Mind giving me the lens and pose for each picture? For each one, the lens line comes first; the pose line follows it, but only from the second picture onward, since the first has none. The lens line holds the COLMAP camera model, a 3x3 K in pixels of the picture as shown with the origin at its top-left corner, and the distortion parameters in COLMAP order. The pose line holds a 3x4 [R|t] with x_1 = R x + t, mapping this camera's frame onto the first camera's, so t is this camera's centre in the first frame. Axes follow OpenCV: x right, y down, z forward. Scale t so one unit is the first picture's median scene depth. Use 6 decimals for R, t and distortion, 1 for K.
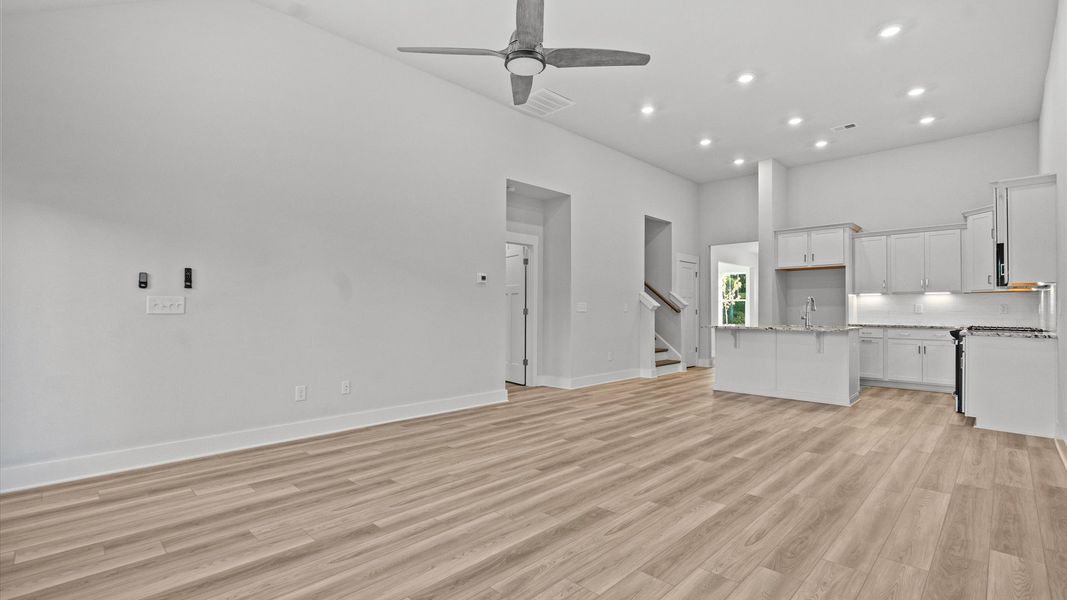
lens RADIAL K [[489.1, 0, 512.5], [0, 489.1, 299.0], [0, 0, 1]] dist [-0.005642, 0.001748]
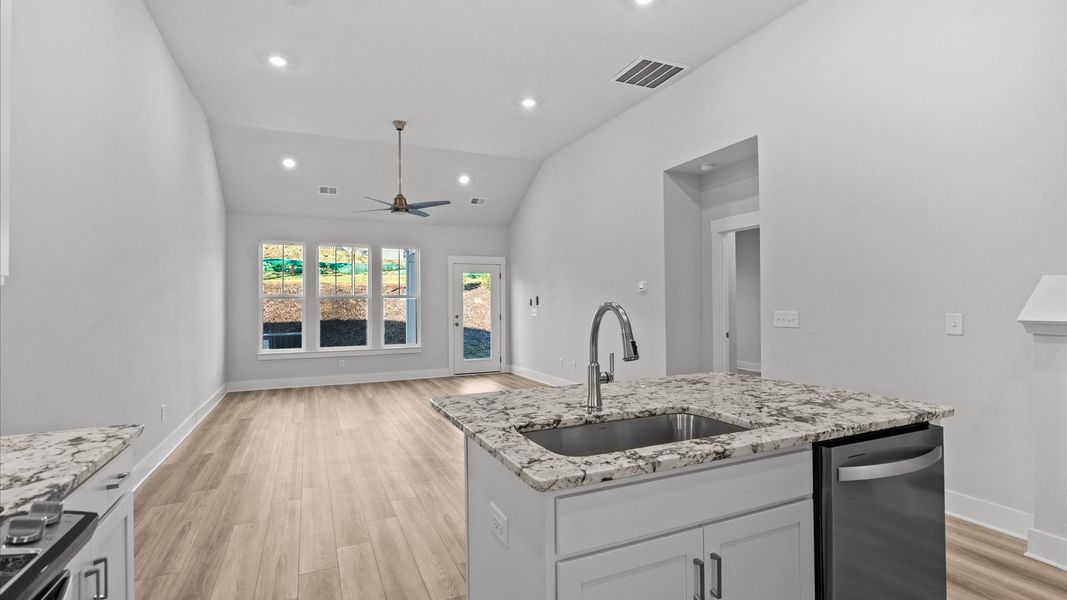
lens RADIAL K [[489.1, 0, 537.8], [0, 489.1, 299.5], [0, 0, 1]] dist [-0.005642, 0.001748]
pose [[-0.328934, -0.007399, -0.944324, 1.386444], [0.030090, 0.999379, -0.018311, -0.009007], [0.943873, -0.034438, -0.328507, 1.662416]]
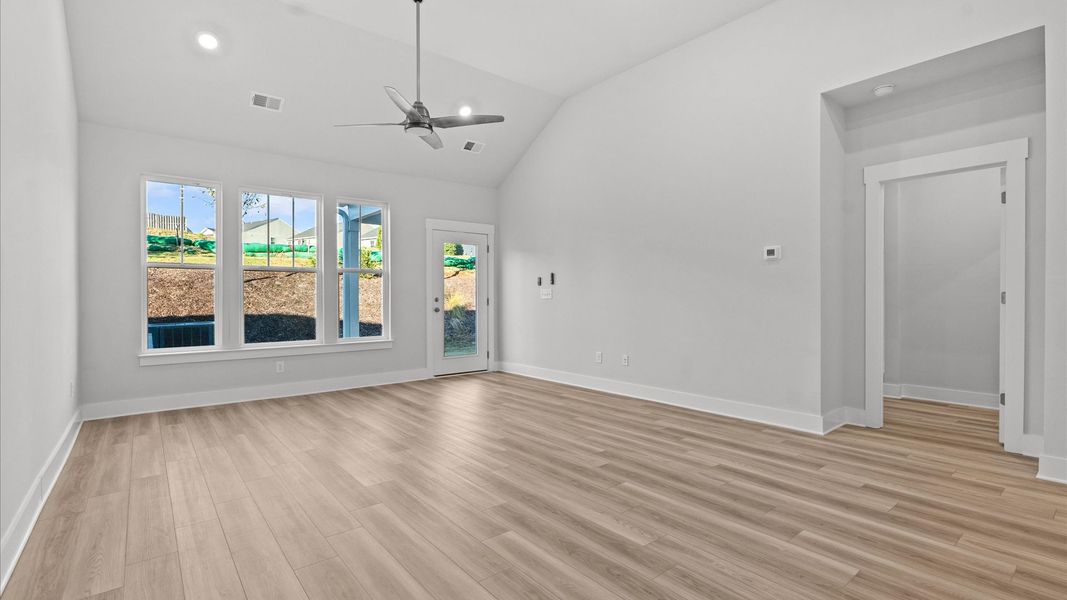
lens RADIAL K [[489.1, 0, 547.4], [0, 489.1, 296.9], [0, 0, 1]] dist [-0.005642, 0.001748]
pose [[-0.085118, 0.000255, -0.996371, 1.012723], [0.026948, 0.999635, -0.002046, 0.024150], [0.996006, -0.027024, -0.085094, 1.046965]]
